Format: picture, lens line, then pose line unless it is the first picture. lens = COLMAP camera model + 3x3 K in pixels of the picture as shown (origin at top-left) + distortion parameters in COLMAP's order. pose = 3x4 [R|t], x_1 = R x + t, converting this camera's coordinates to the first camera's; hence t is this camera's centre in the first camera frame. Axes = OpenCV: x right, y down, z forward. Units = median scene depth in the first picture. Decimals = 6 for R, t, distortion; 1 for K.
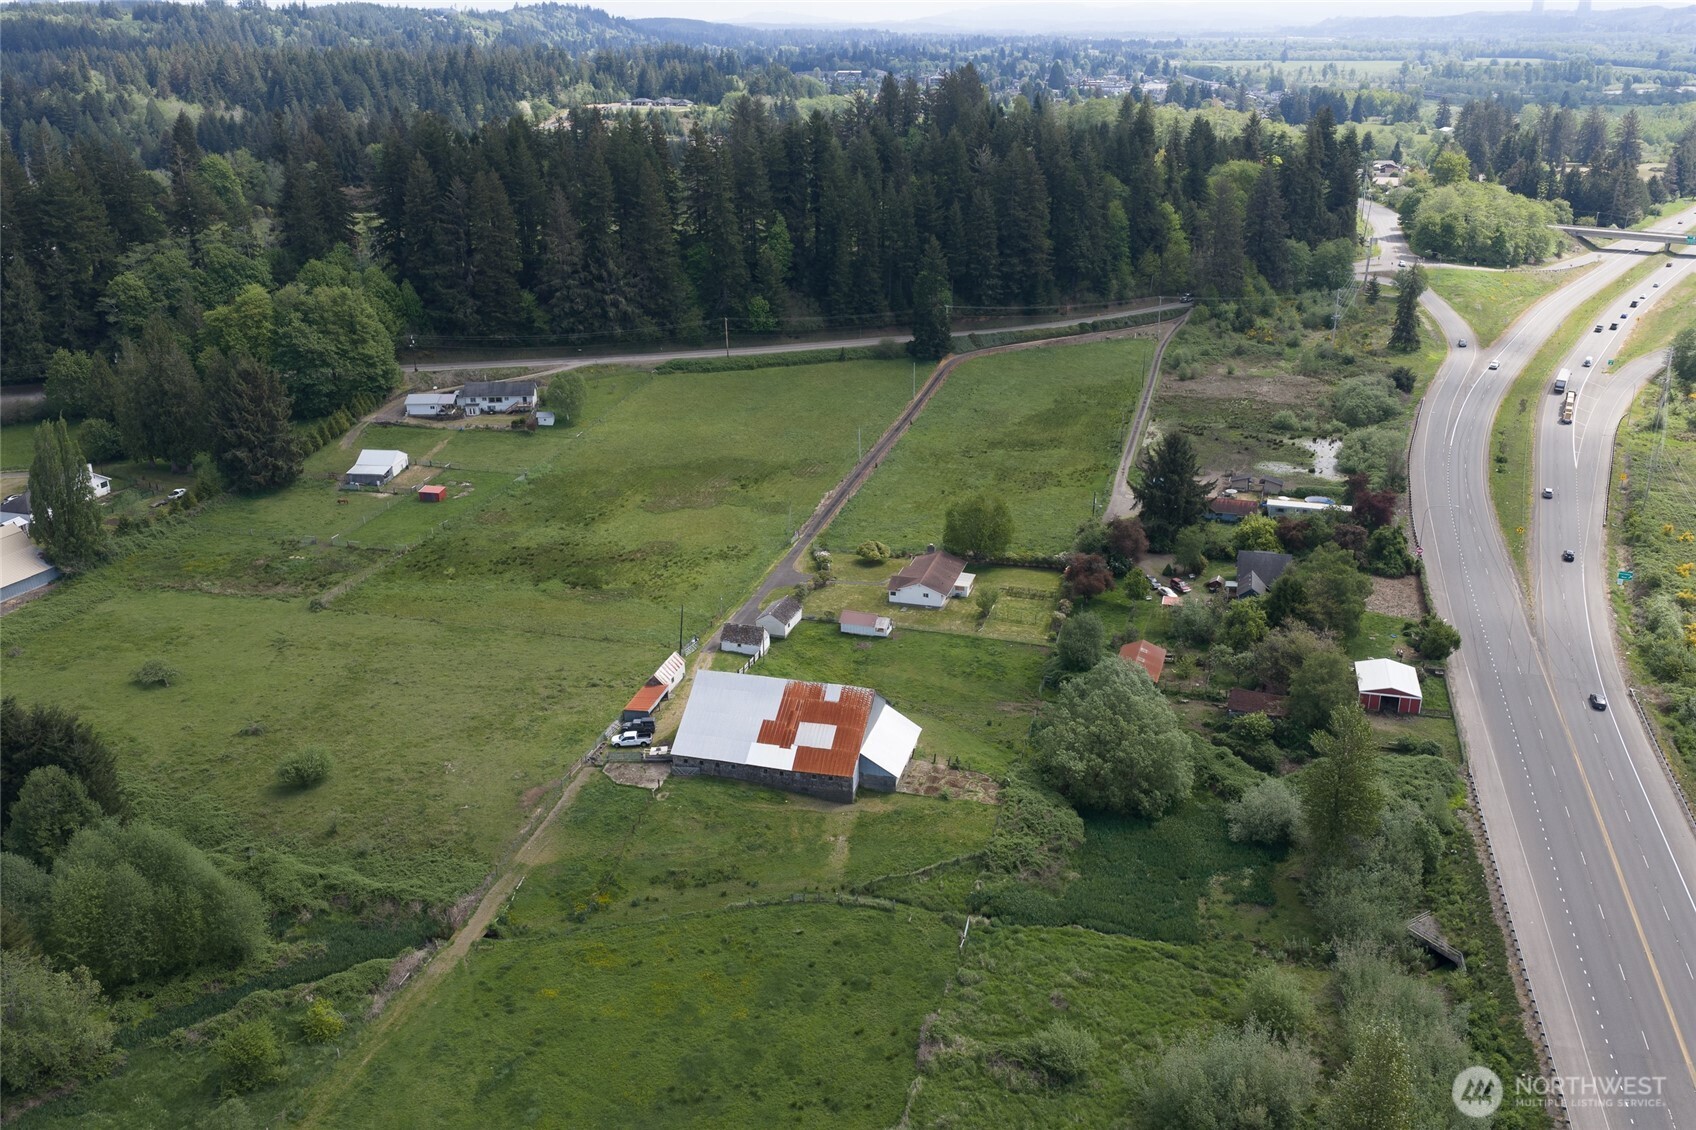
lens RADIAL K [[1387.0, 0, 848.9], [0, 1387.0, 571.5], [0, 0, 1]] dist [0.023027, -0.035360]
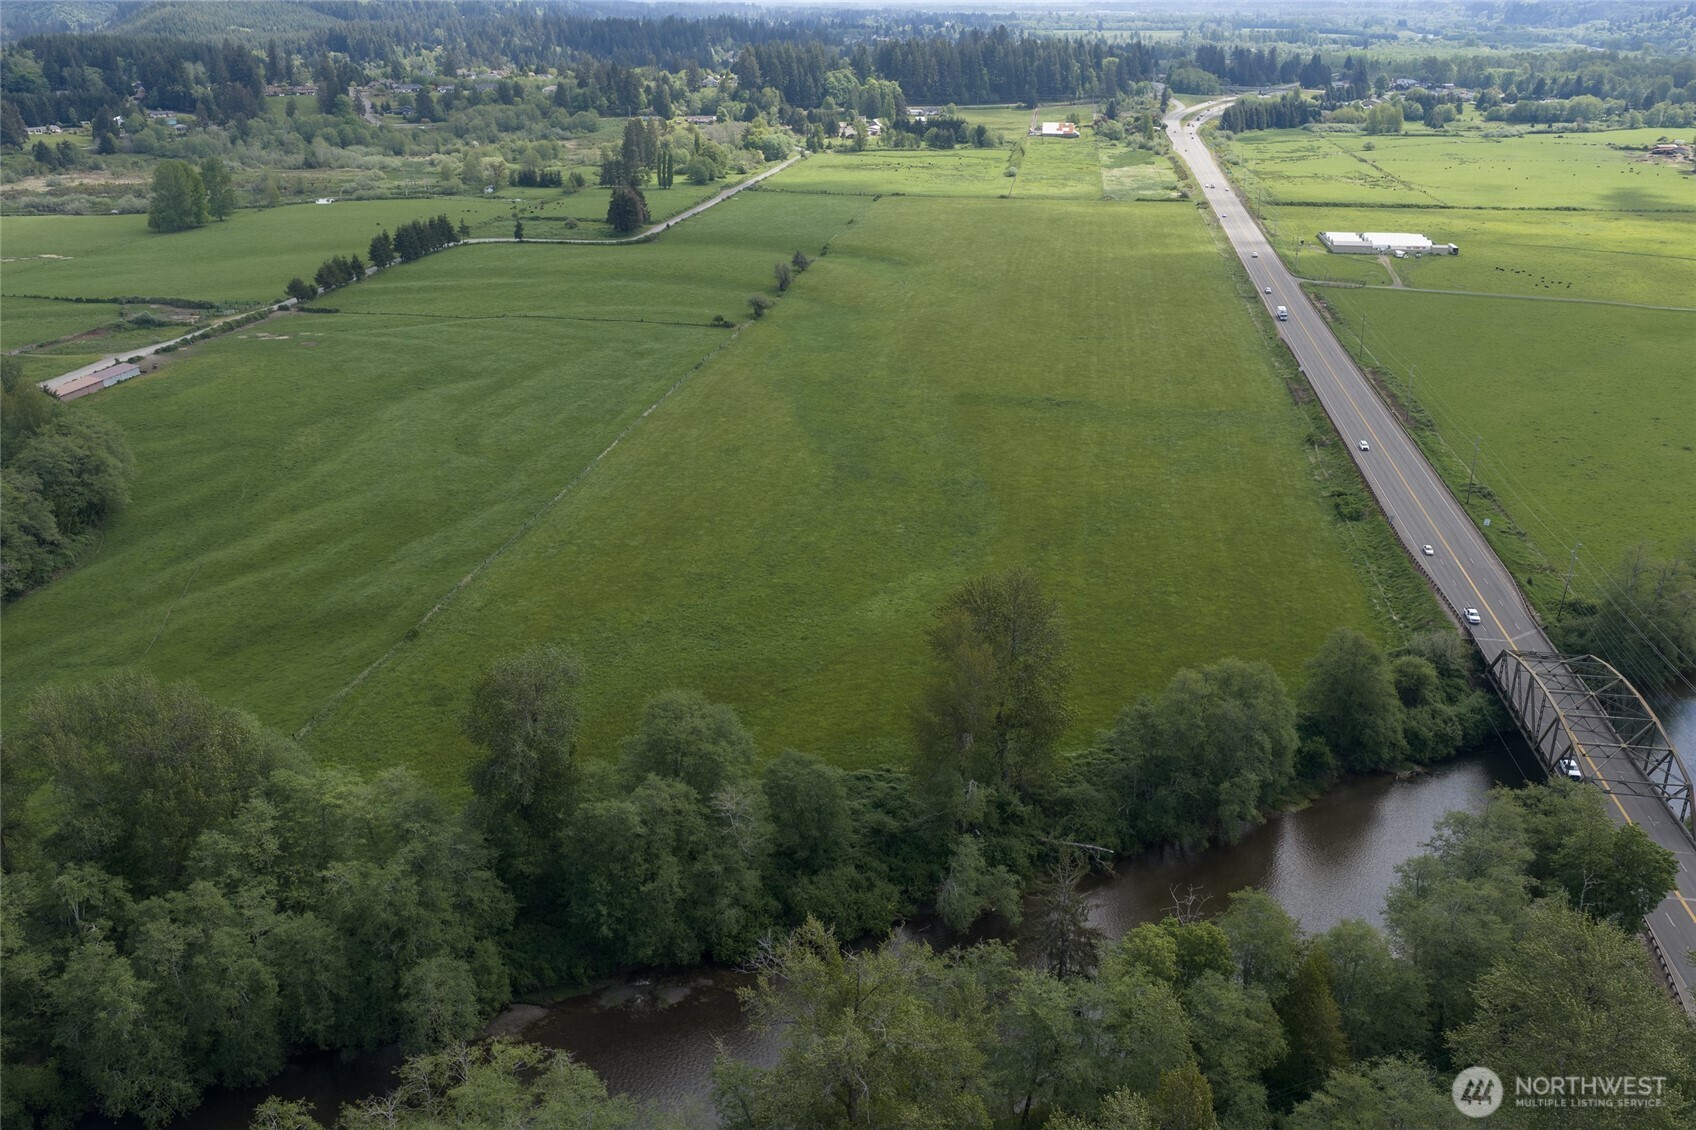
lens RADIAL K [[1387.0, 0, 849.7], [0, 1387.0, 561.6], [0, 0, 1]] dist [0.023027, -0.035360]
pose [[0.992061, -0.042690, 0.118287, -0.982372], [0.041316, 0.999047, 0.014042, 1.048380], [-0.118774, -0.009044, 0.992880, -2.771229]]
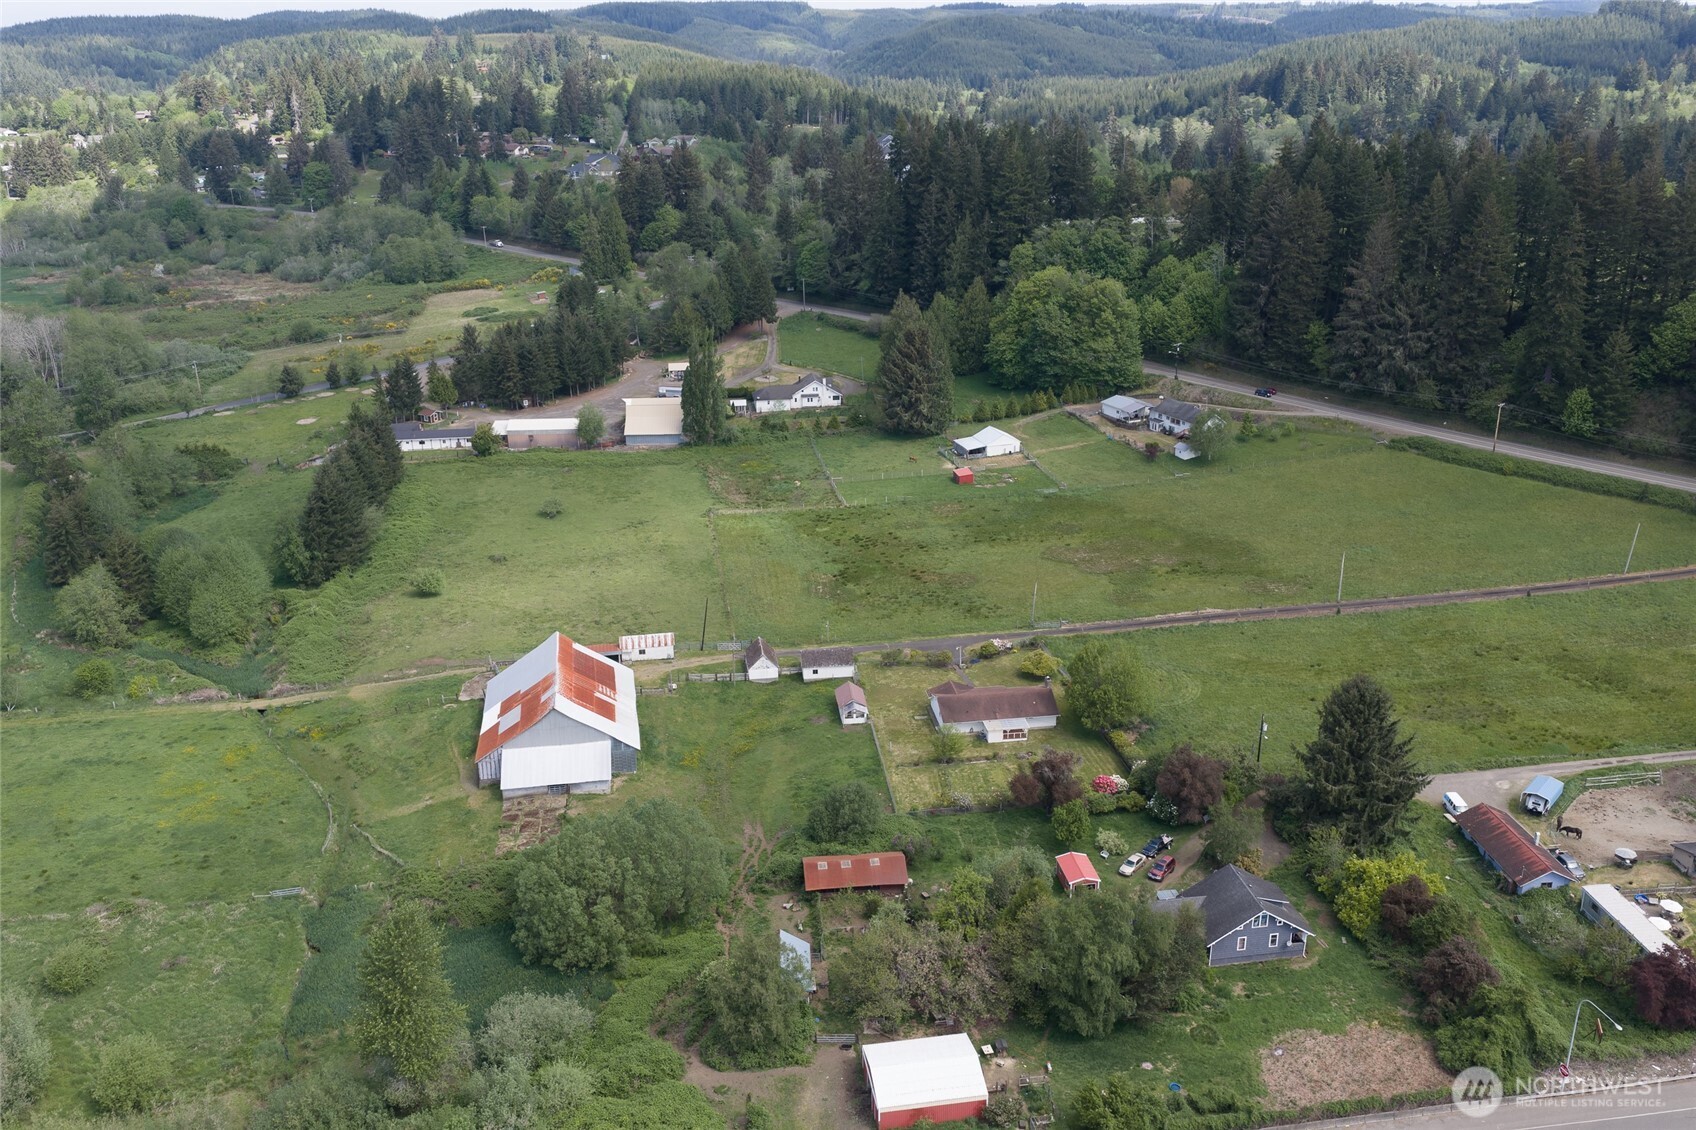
lens RADIAL K [[1387.0, 0, 869.3], [0, 1387.0, 604.7], [0, 0, 1]] dist [0.023027, -0.035360]
pose [[0.416694, 0.347806, -0.839879, 0.503247], [-0.327556, 0.919295, 0.218181, -0.148385], [0.847982, 0.184193, 0.496991, 0.377755]]
